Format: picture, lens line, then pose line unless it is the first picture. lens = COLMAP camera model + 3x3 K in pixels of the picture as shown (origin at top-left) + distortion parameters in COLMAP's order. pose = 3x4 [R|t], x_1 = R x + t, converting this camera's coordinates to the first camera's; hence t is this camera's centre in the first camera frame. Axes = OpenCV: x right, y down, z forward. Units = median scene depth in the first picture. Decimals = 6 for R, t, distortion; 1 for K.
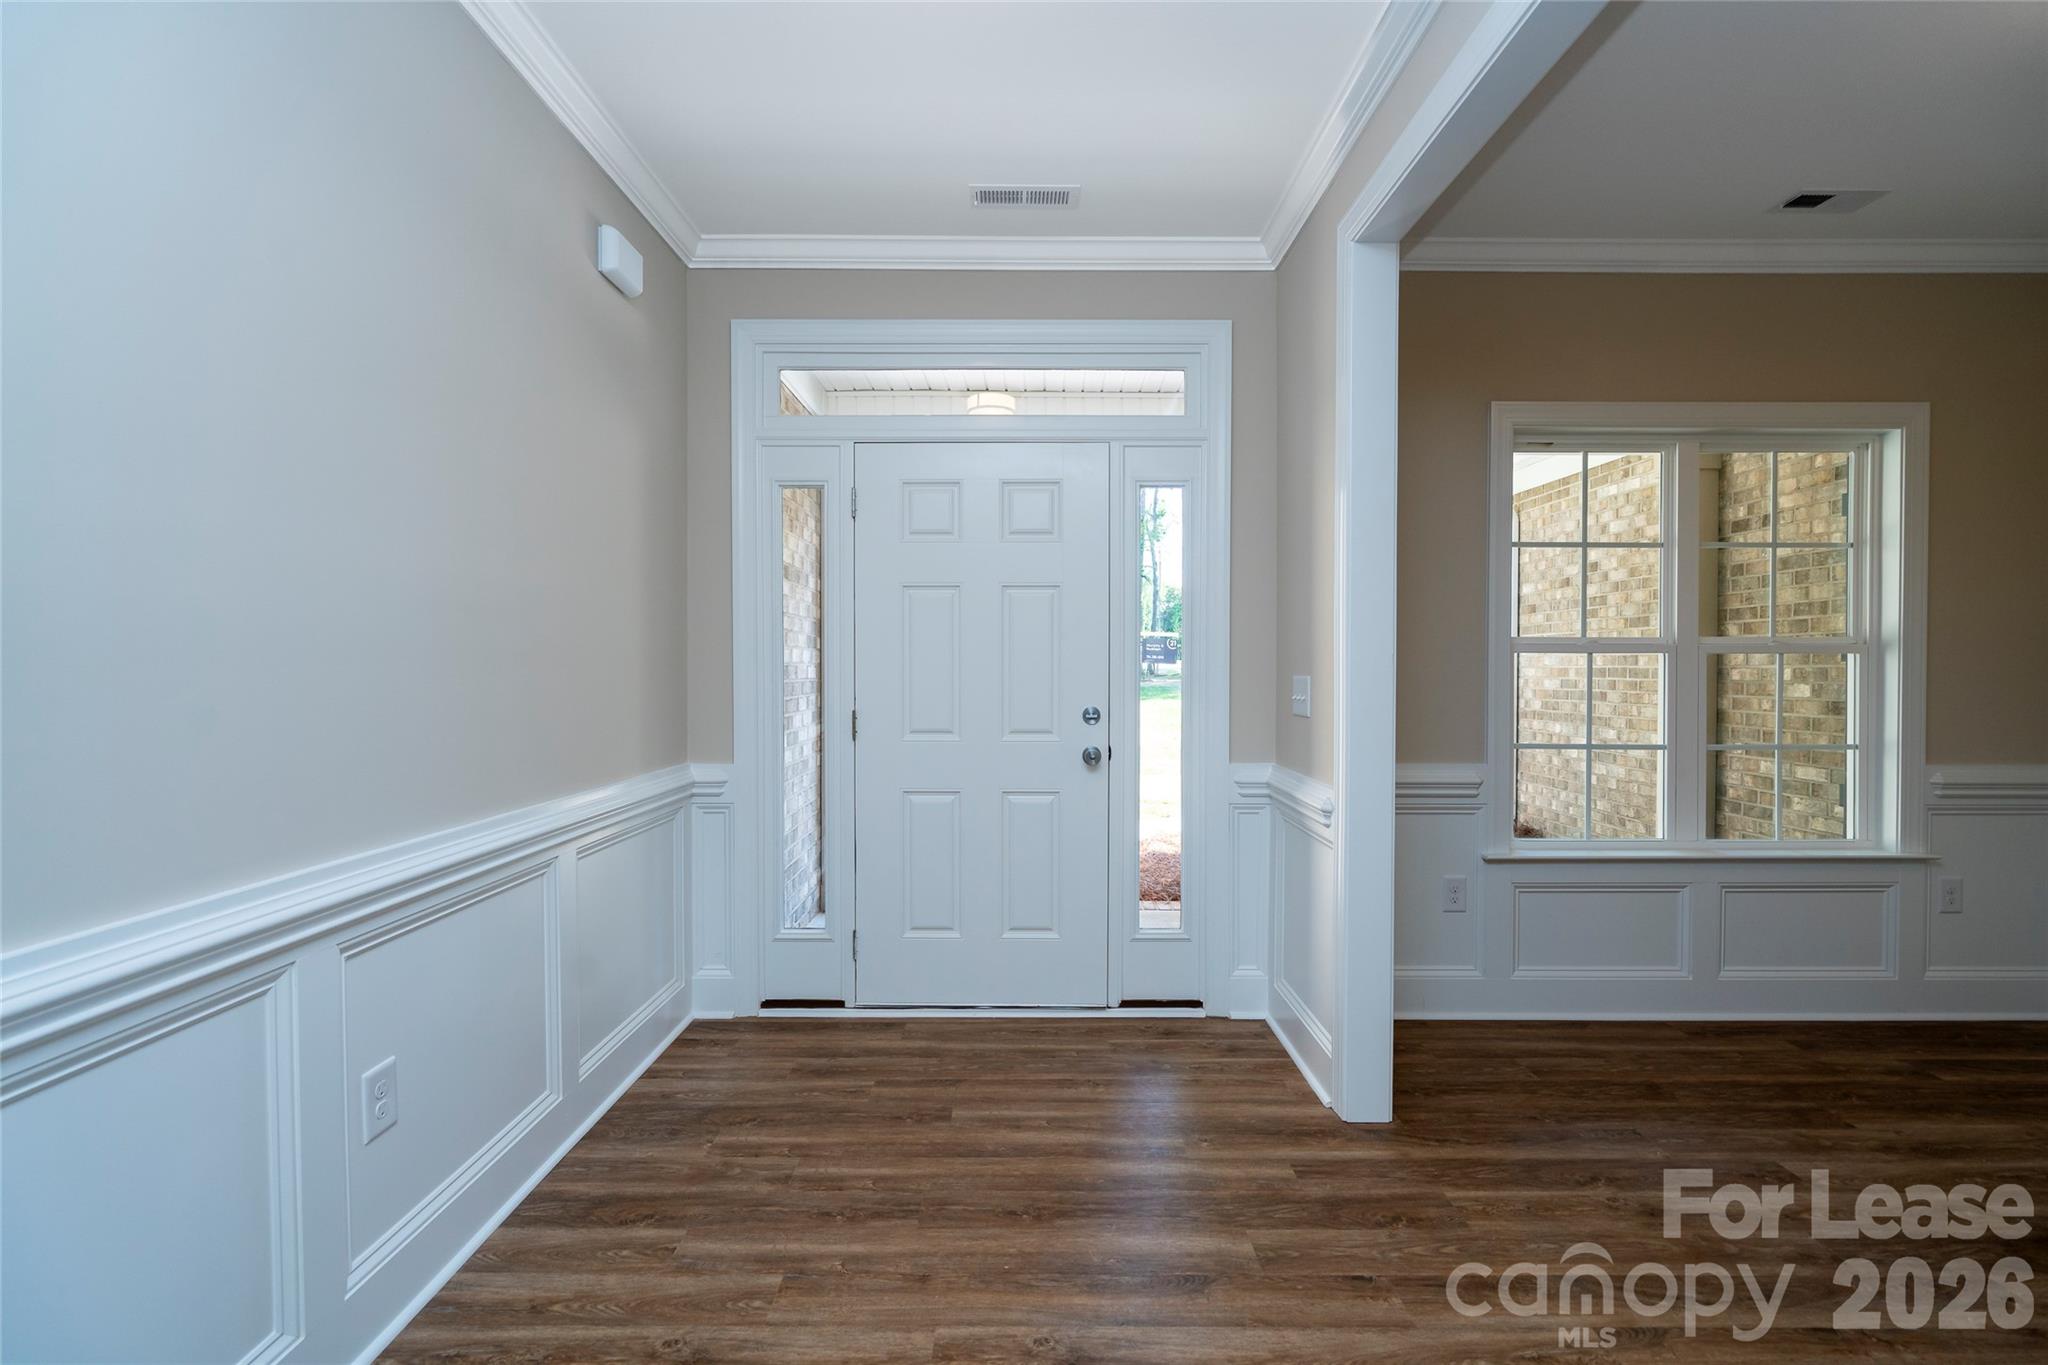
lens RADIAL K [[934.4, 0, 1021.4], [0, 934.4, 680.0], [0, 0, 1]] dist [-0.007535, 0.003425]
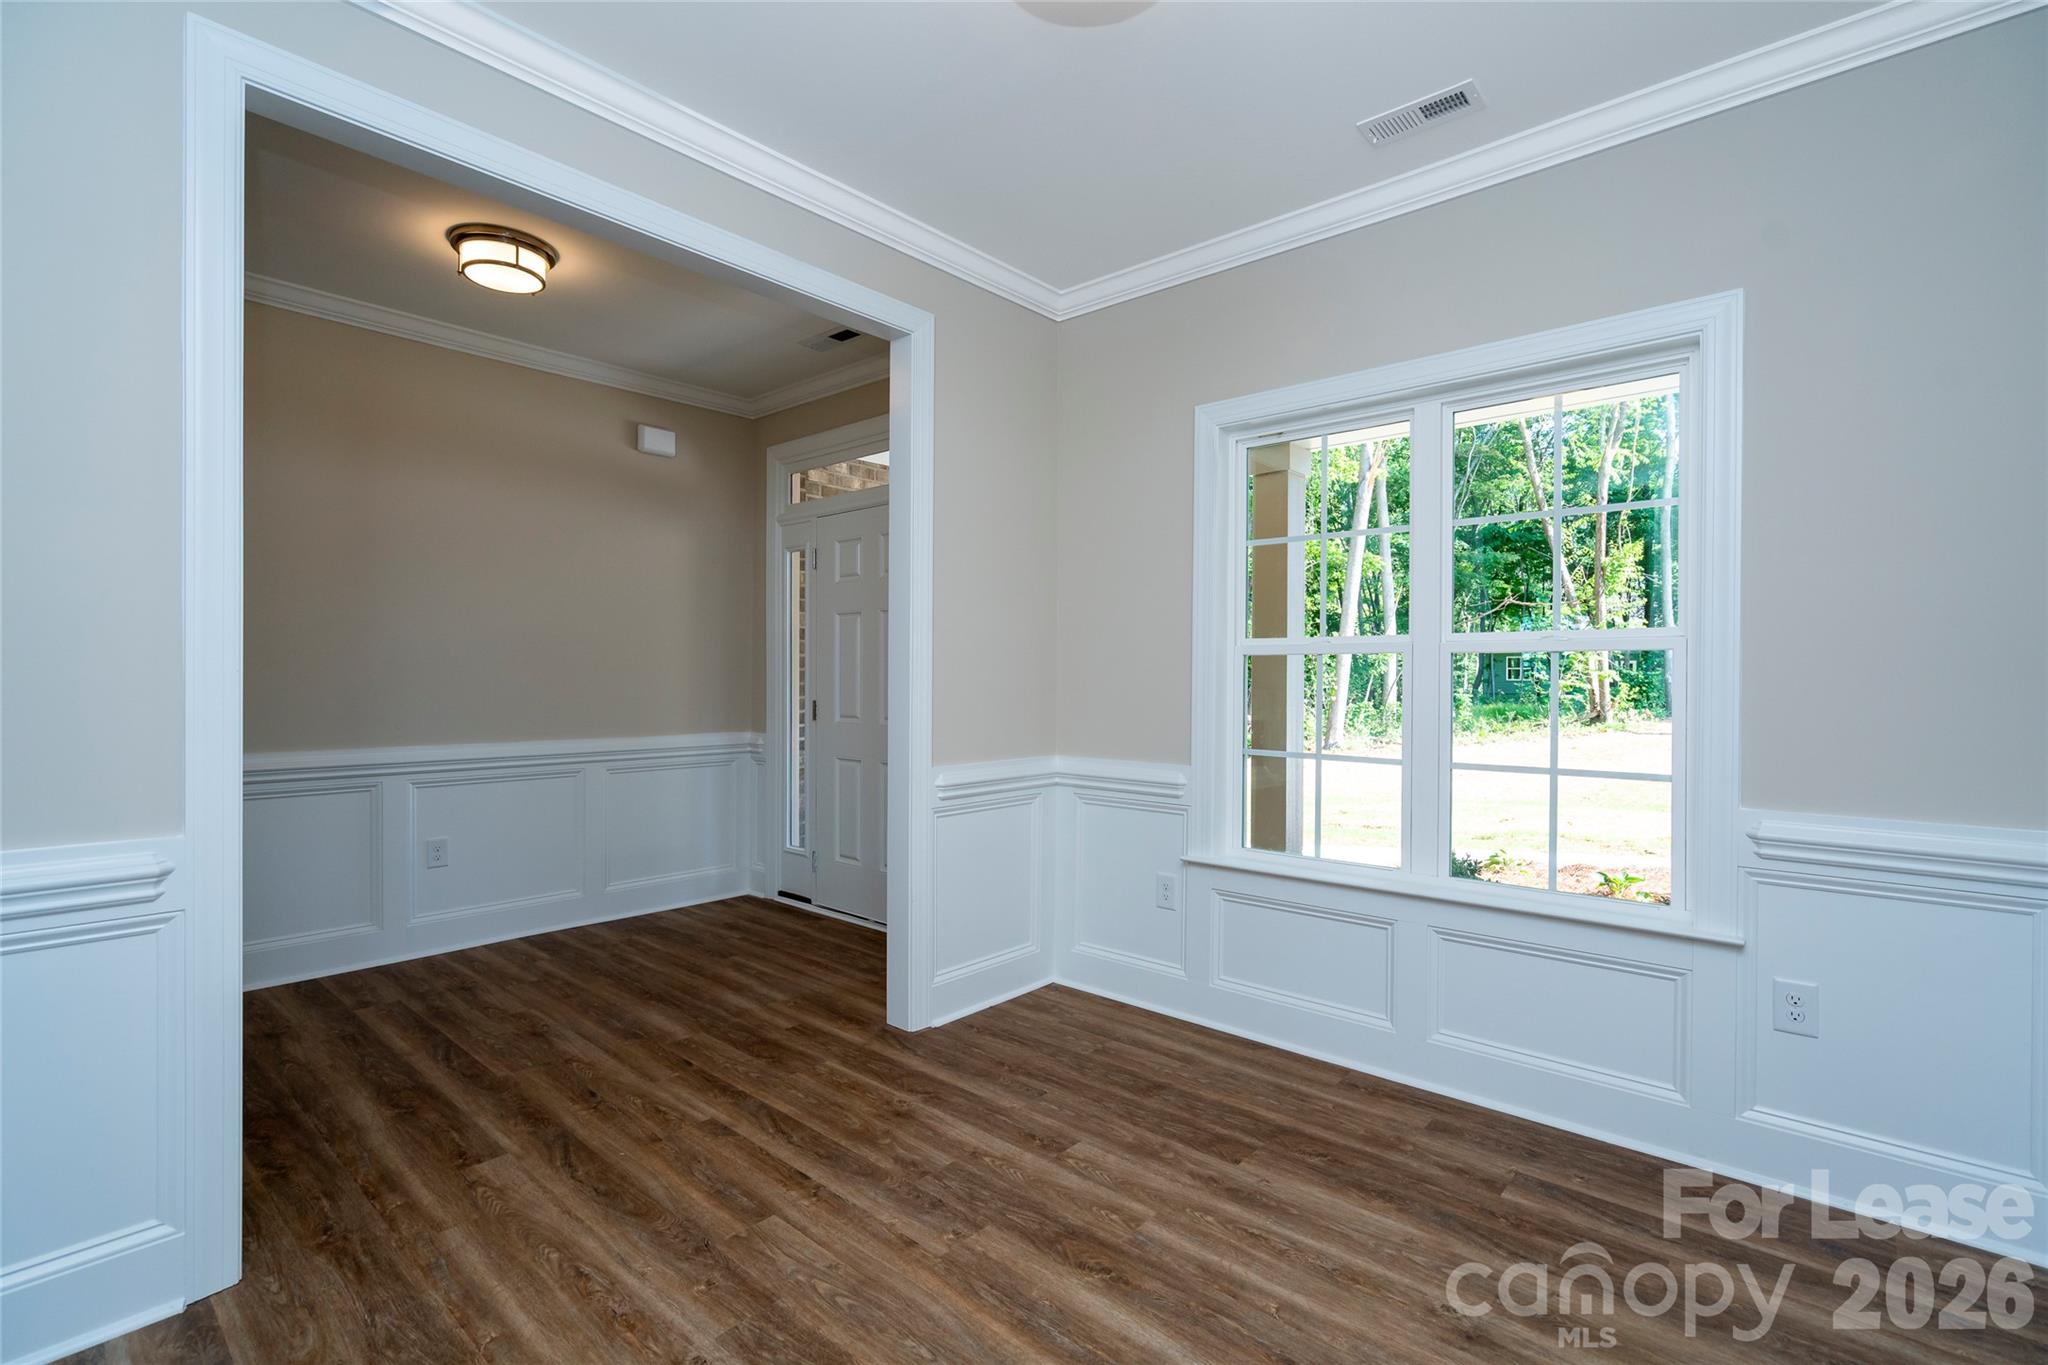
lens RADIAL K [[934.4, 0, 1016.8], [0, 934.4, 682.4], [0, 0, 1]] dist [-0.007535, 0.003425]
pose [[0.744246, 0.006558, -0.667874, 1.234517], [-0.015629, 0.999849, -0.007599, 0.008746], [0.667723, 0.016093, 0.744236, 0.137489]]
